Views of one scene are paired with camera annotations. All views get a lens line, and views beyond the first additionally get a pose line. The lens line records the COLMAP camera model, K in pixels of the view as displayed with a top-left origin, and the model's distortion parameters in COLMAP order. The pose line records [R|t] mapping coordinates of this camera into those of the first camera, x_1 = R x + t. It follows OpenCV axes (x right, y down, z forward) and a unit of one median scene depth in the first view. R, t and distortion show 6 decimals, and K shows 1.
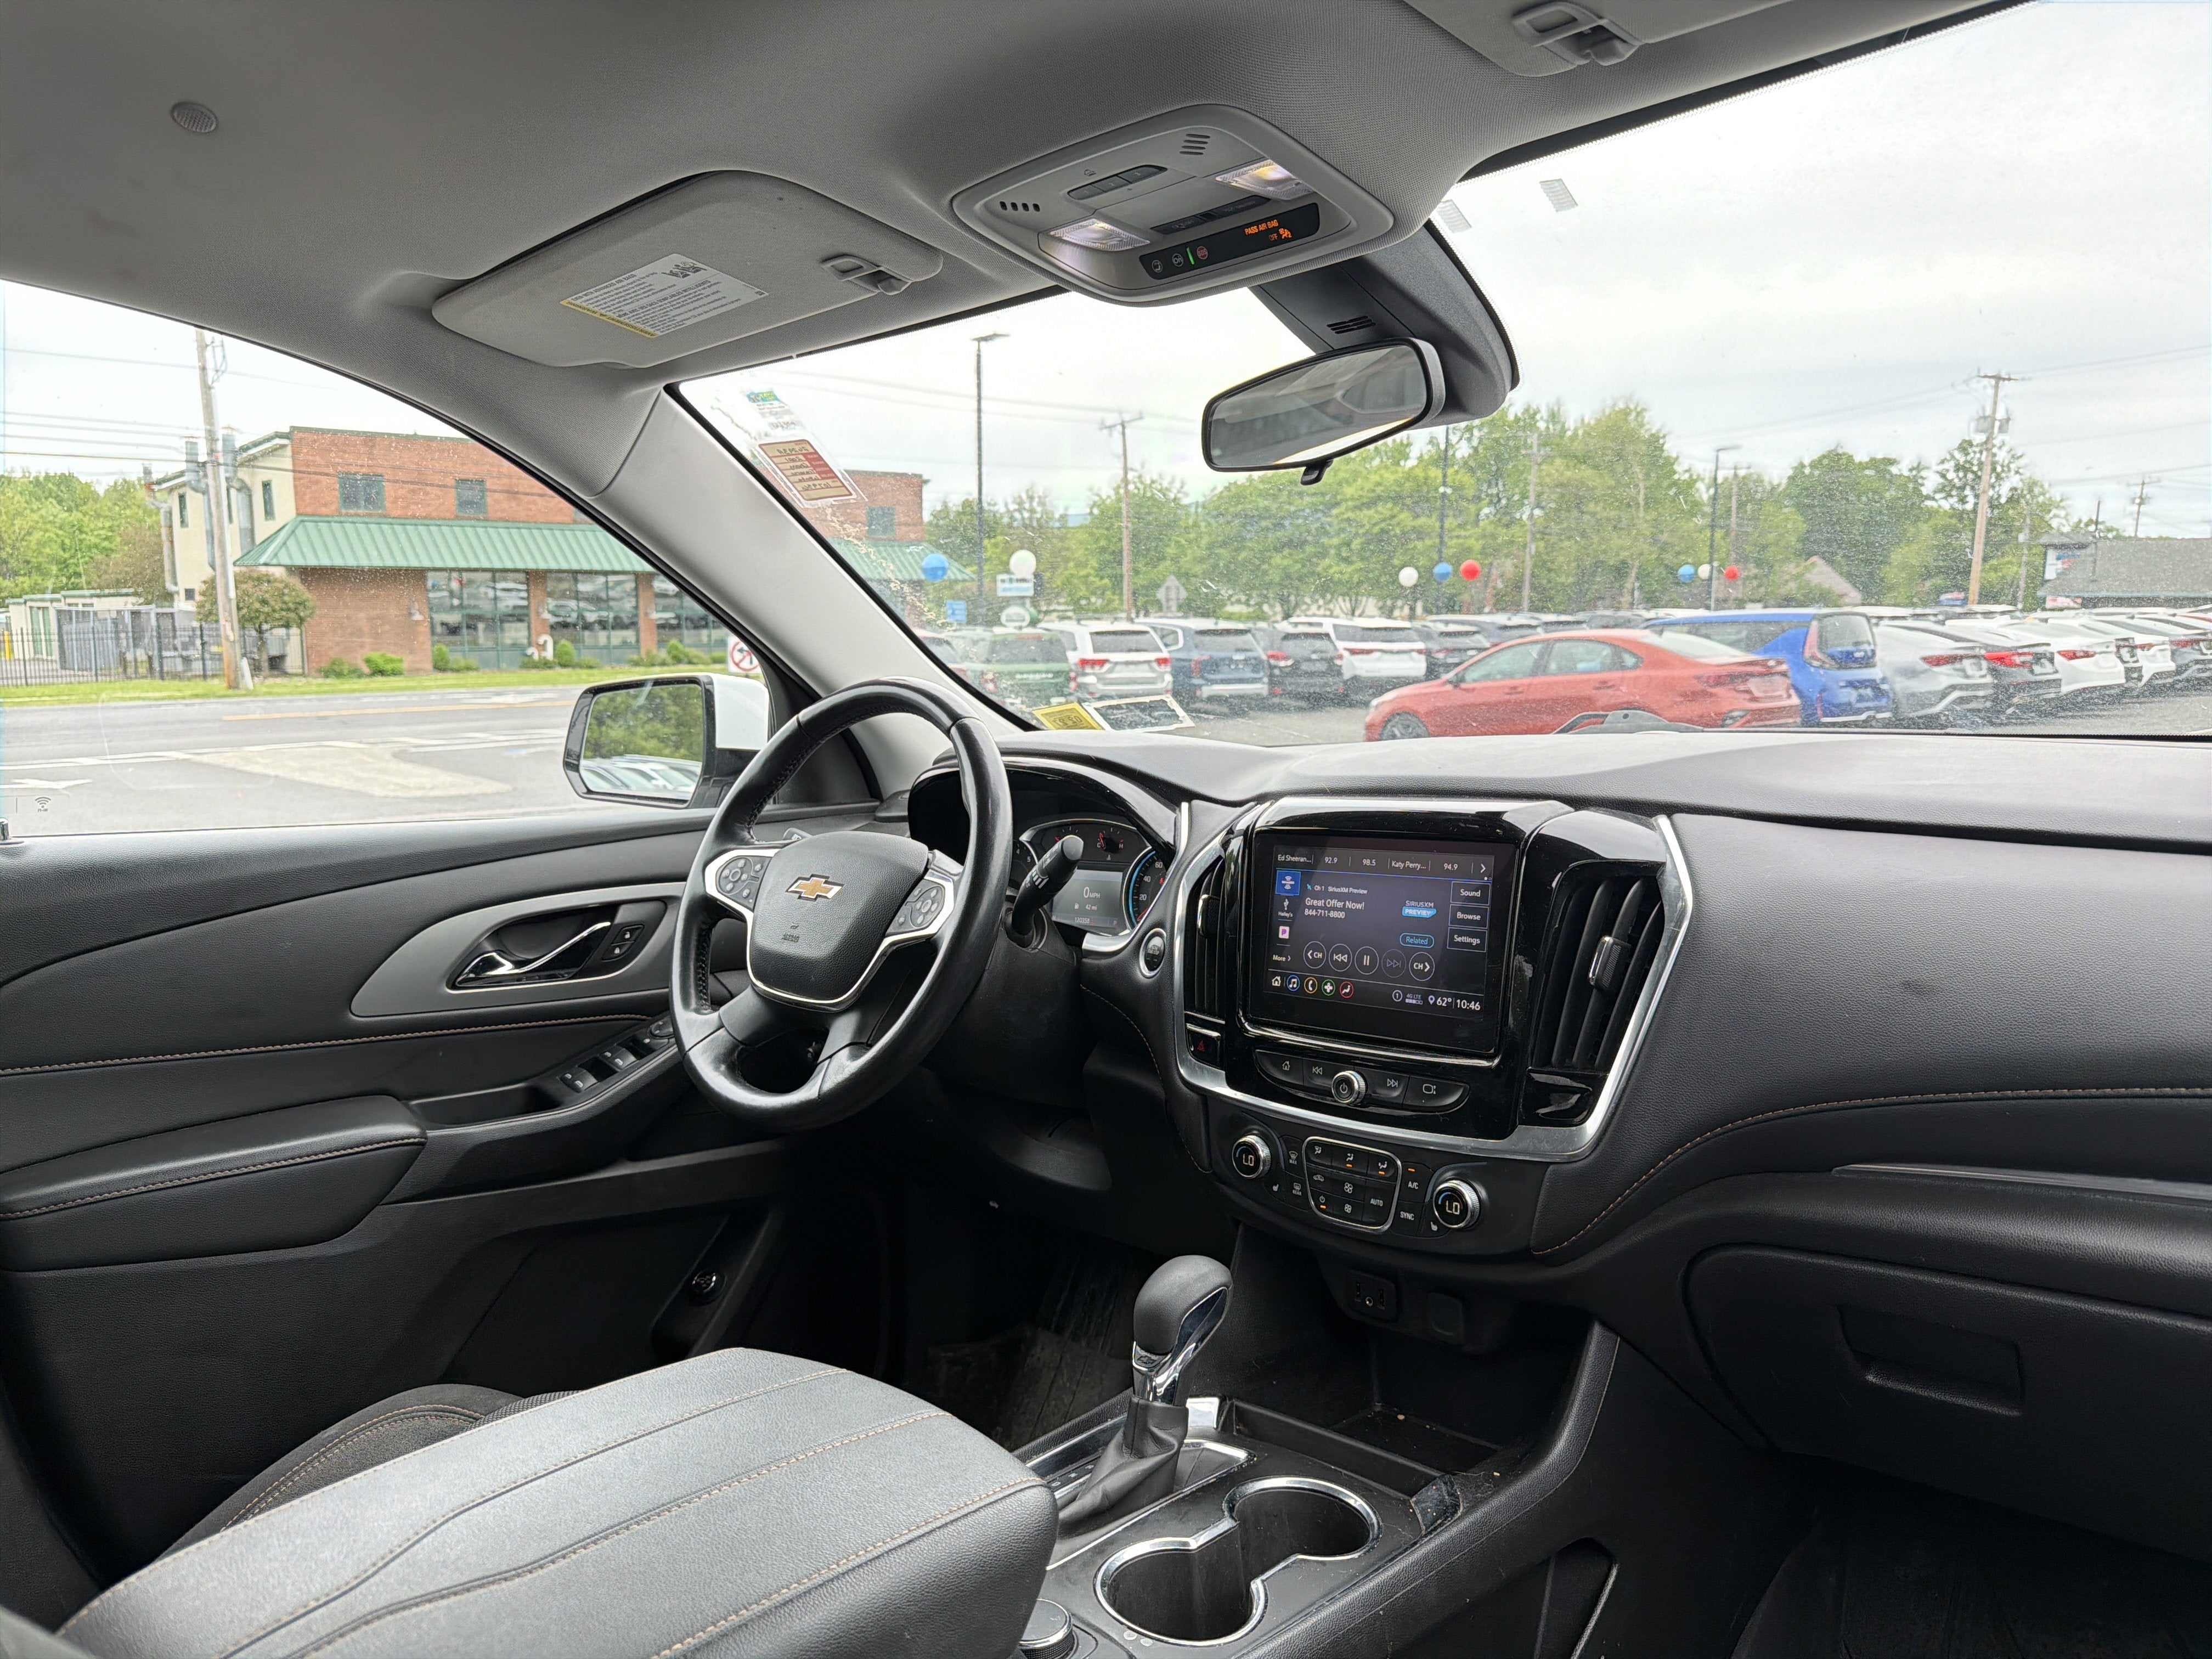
lens RADIAL K [[1537.2, 0, 1066.5], [0, 1537.2, 852.2], [0, 0, 1]] dist [-0.000364, -0.023311]
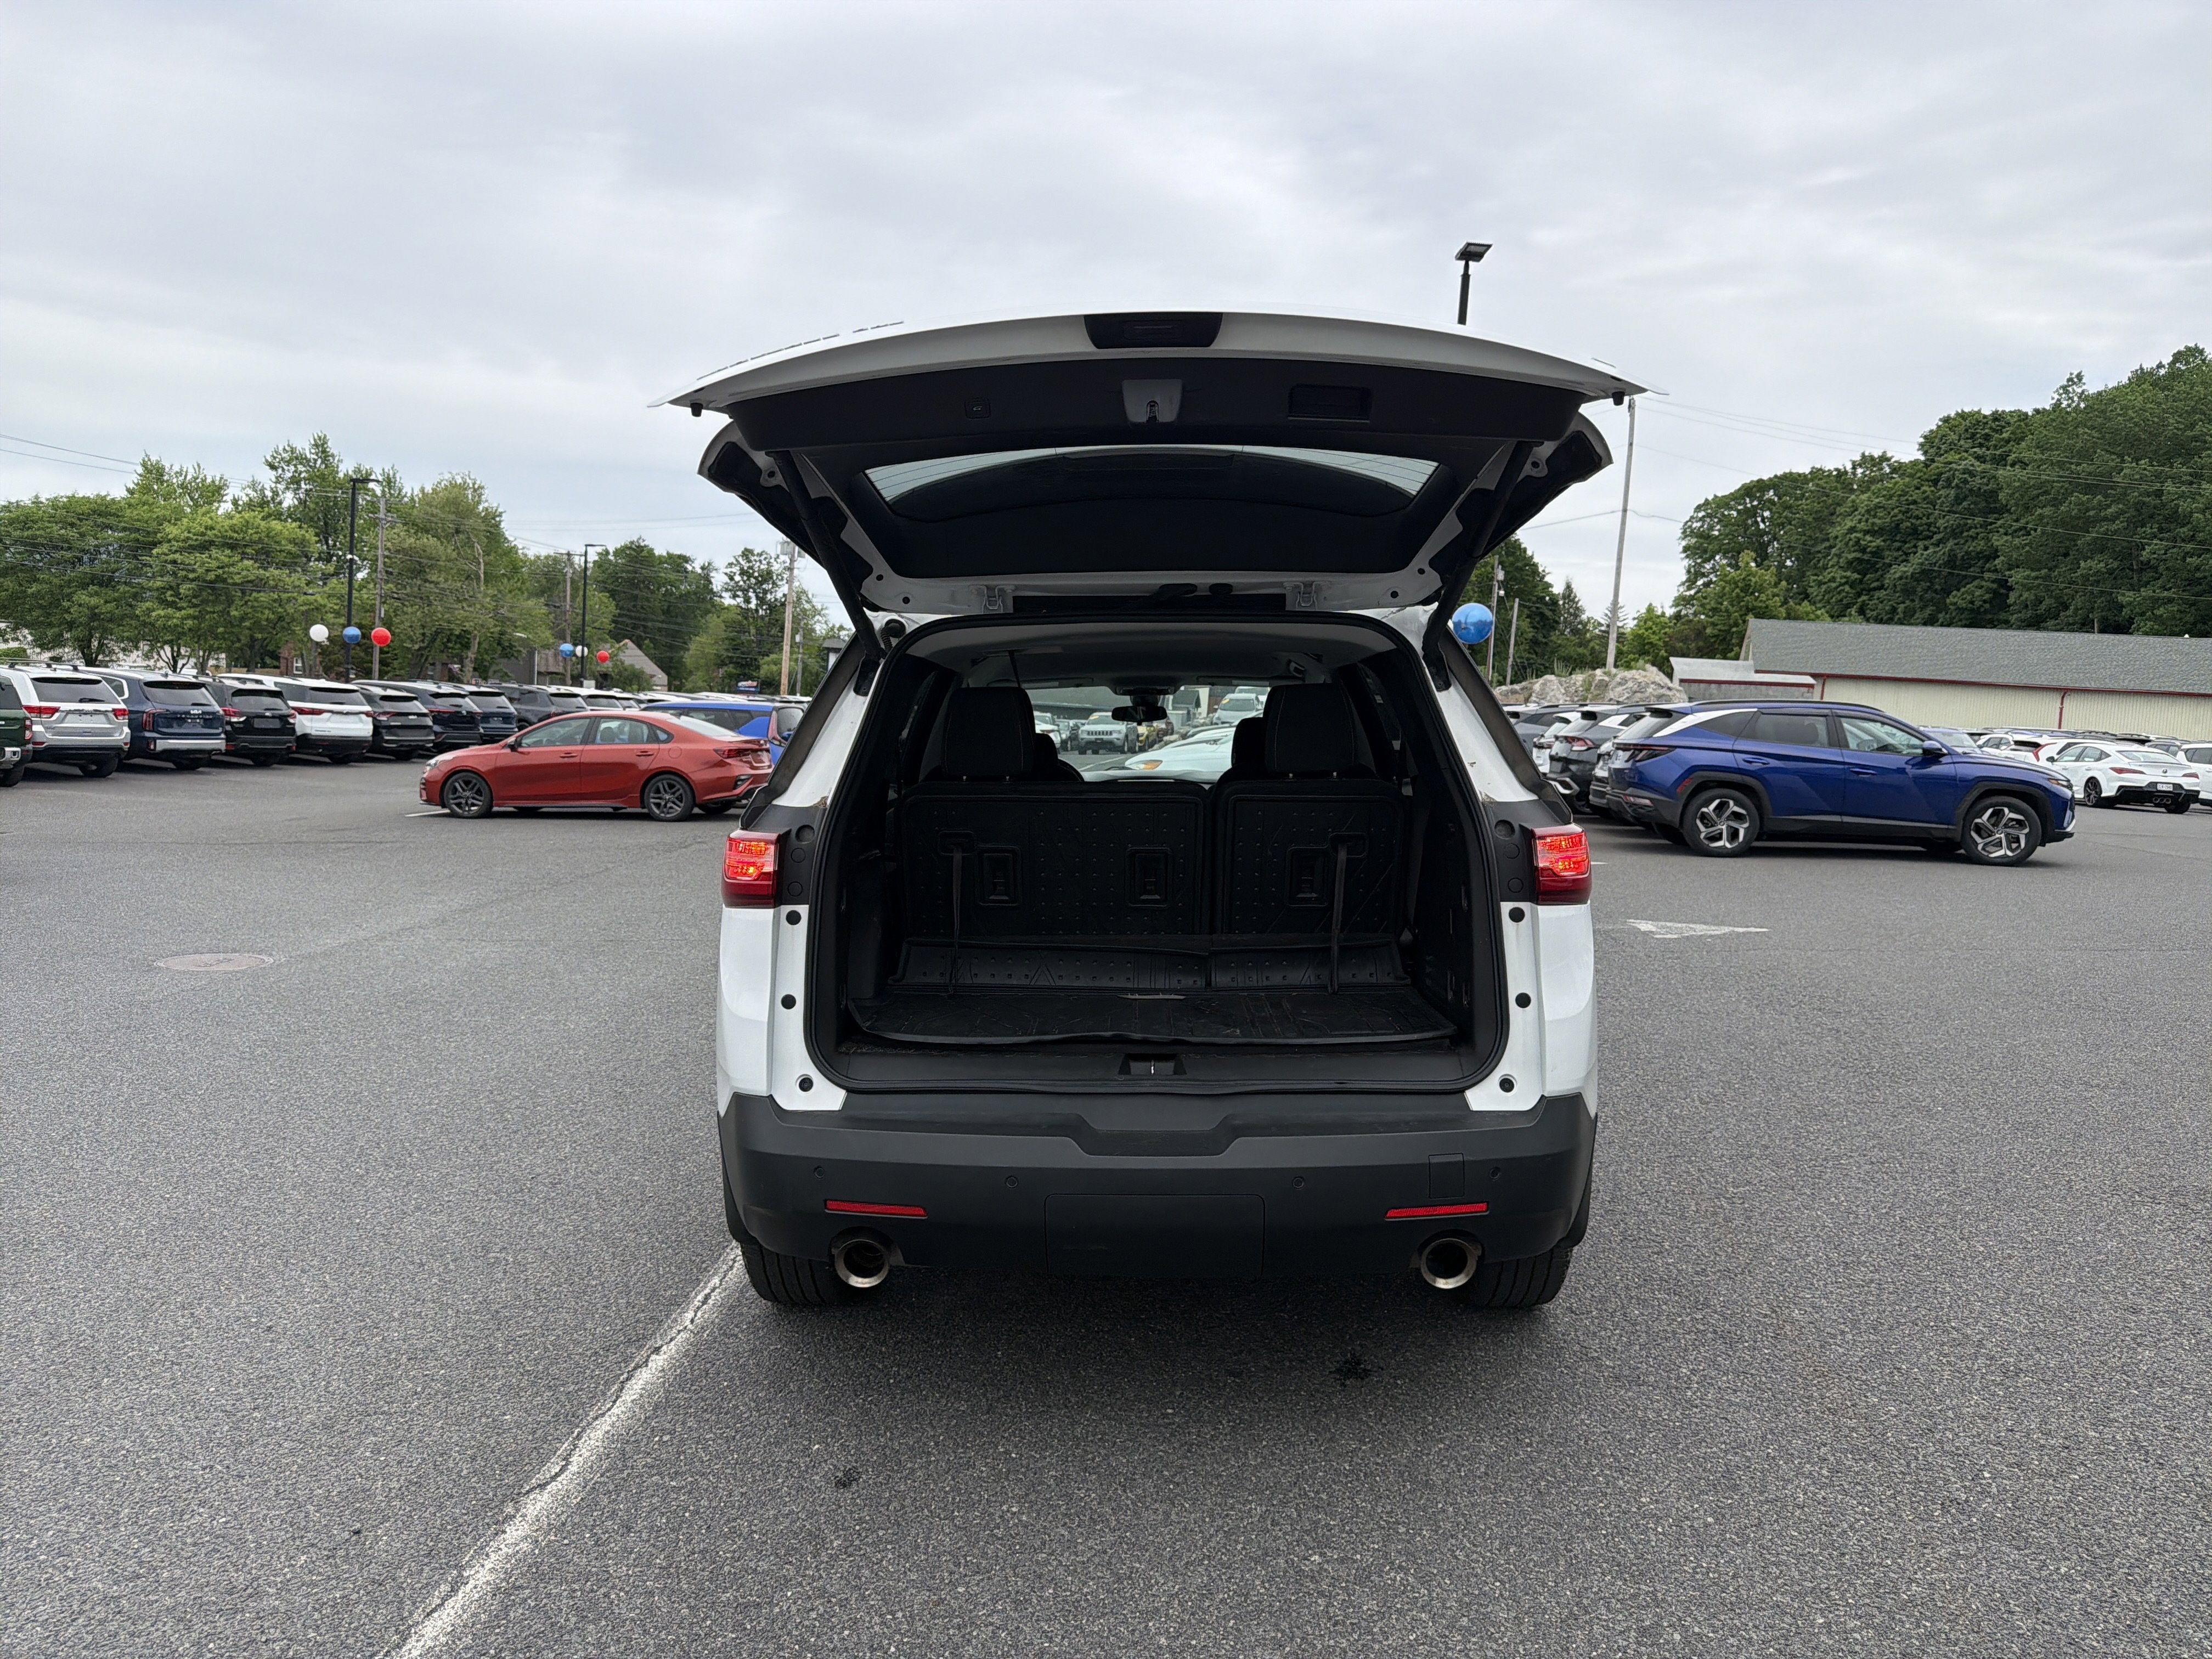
lens RADIAL K [[1568.0, 0, 1097.0], [0, 1568.0, 837.8], [0, 0, 1]] dist [0.001592, -0.010598]
pose [[0.727154, -0.004807, 0.686458, -0.104773], [0.041836, 0.998427, -0.037324, 0.010580], [-0.685198, 0.055859, 0.726211, -0.082823]]
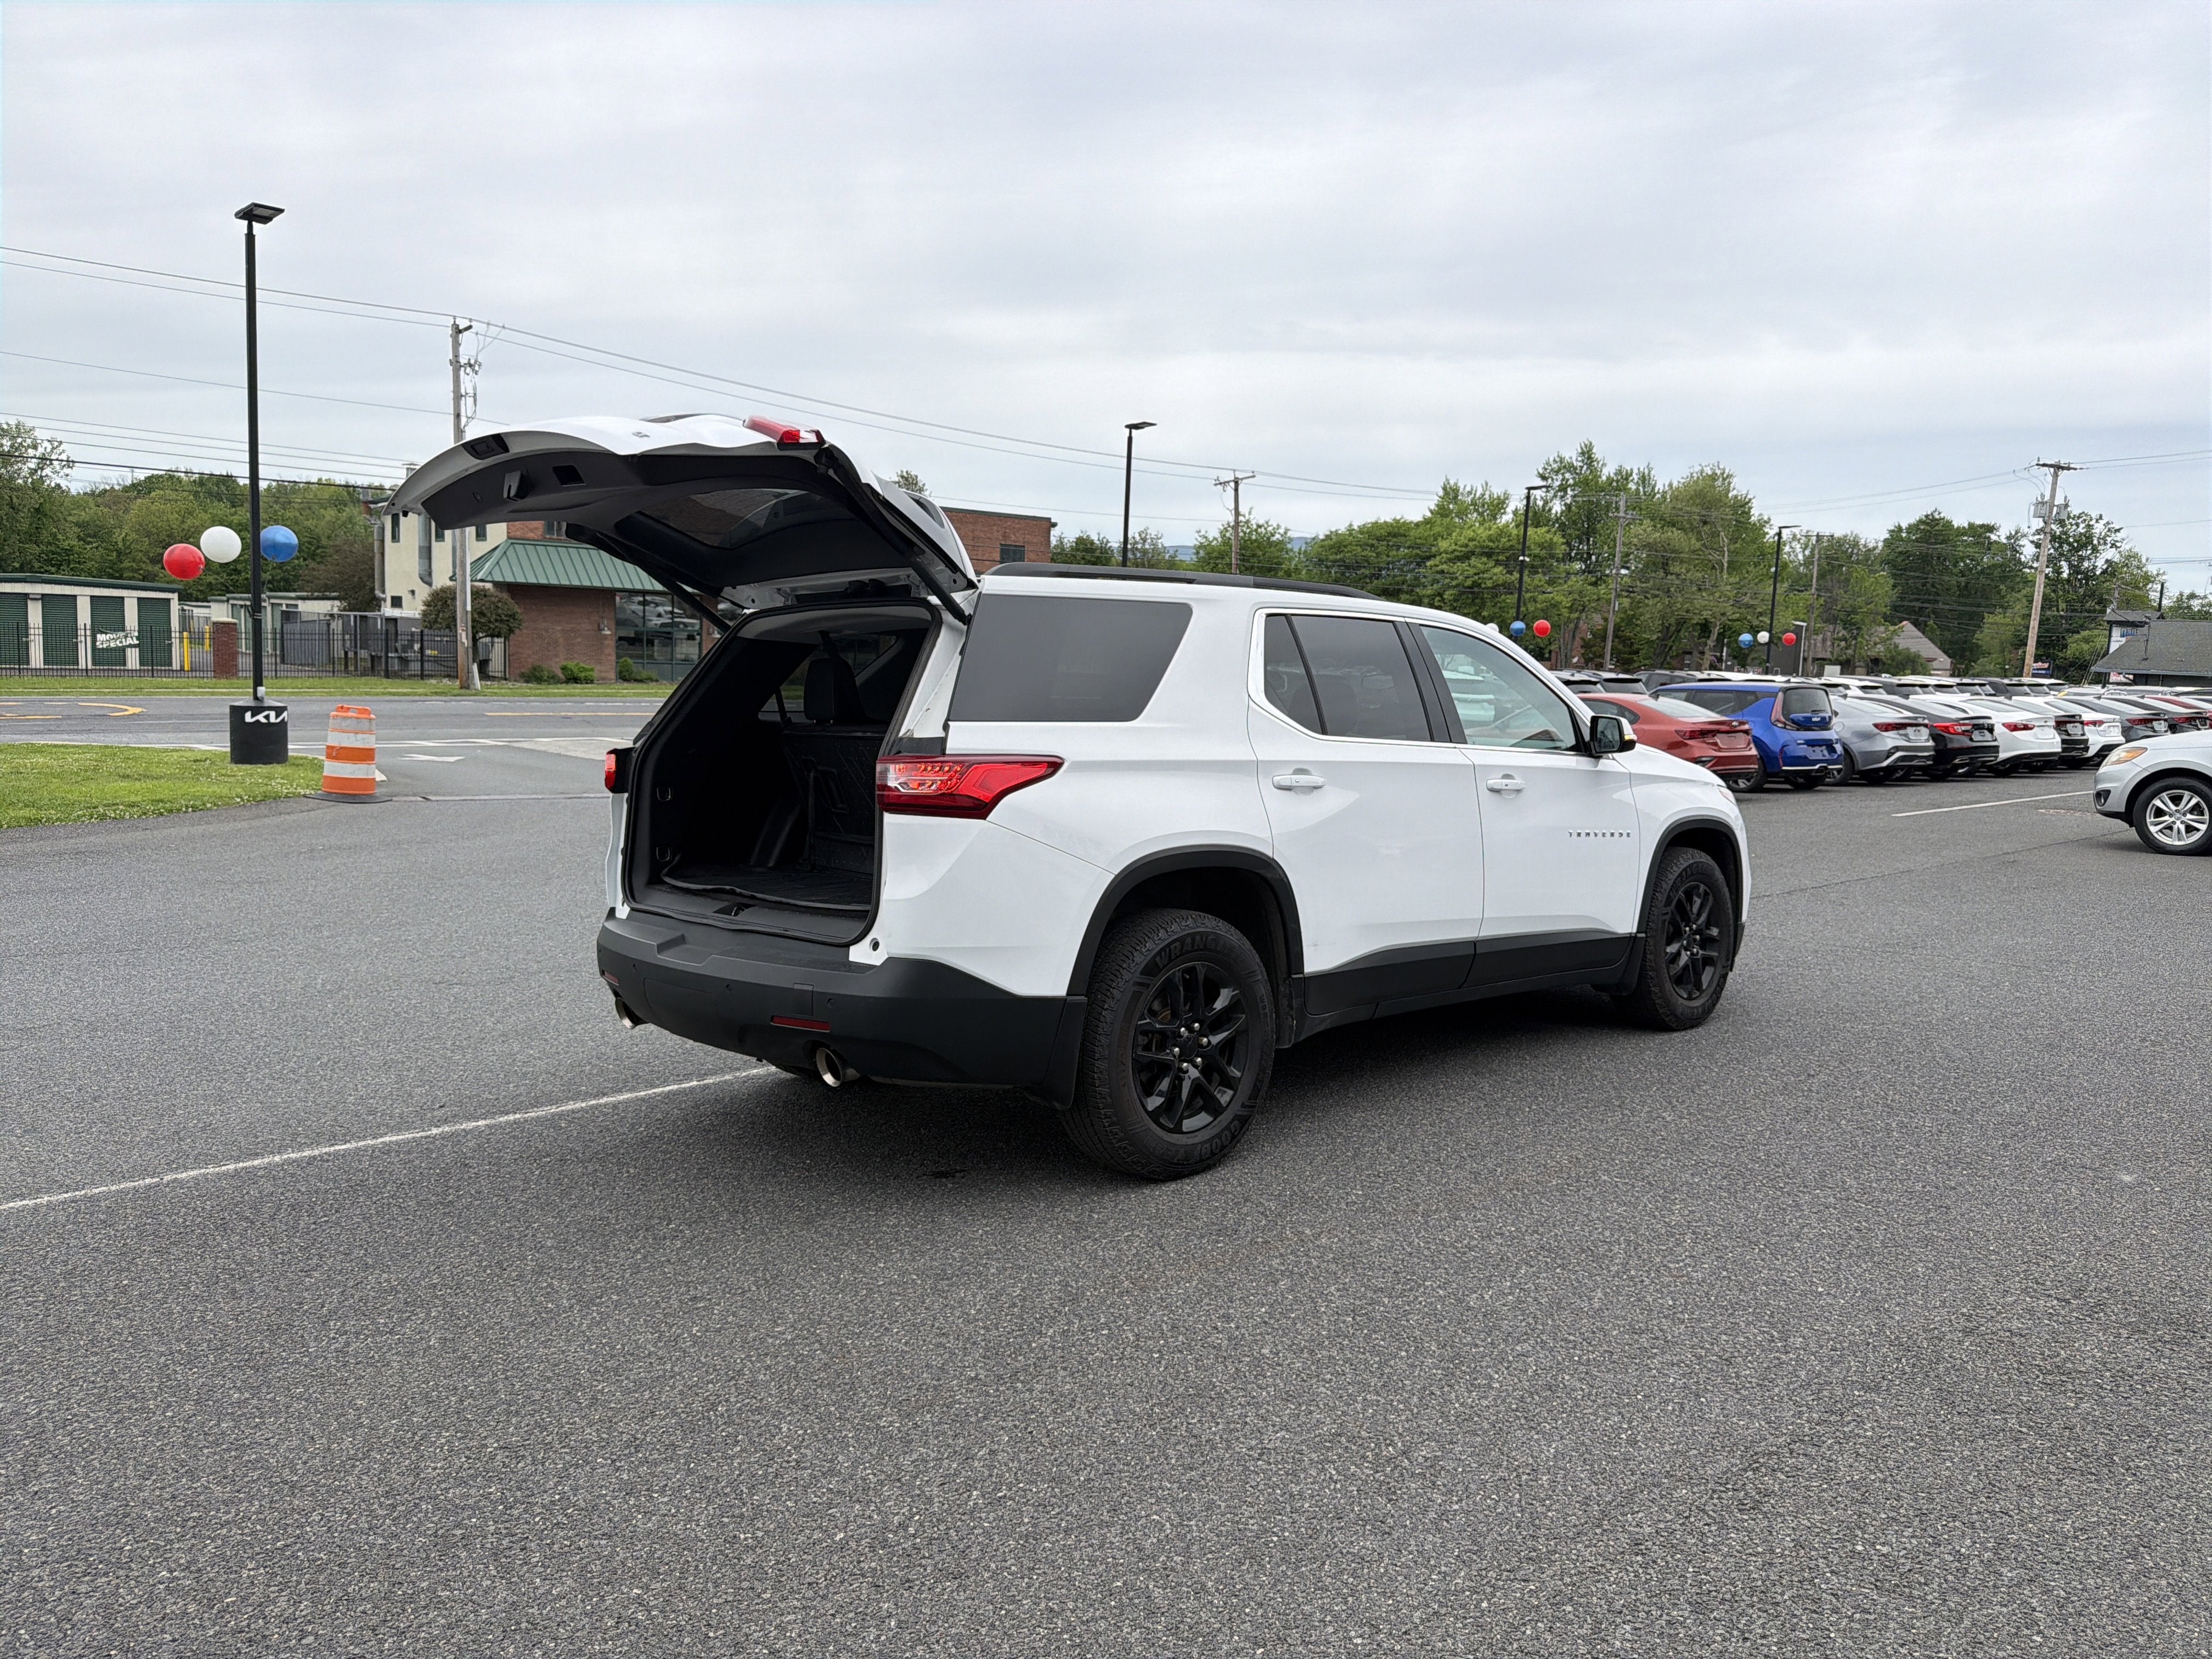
lens RADIAL K [[1570.6, 0, 1093.6], [0, 1570.6, 825.7], [0, 0, 1]] dist [-0.002588, -0.005631]
pose [[0.998417, 0.044974, -0.033780, -0.020808], [-0.046203, 0.998264, -0.036524, 0.015626], [0.032079, 0.038027, 0.998762, -0.142604]]
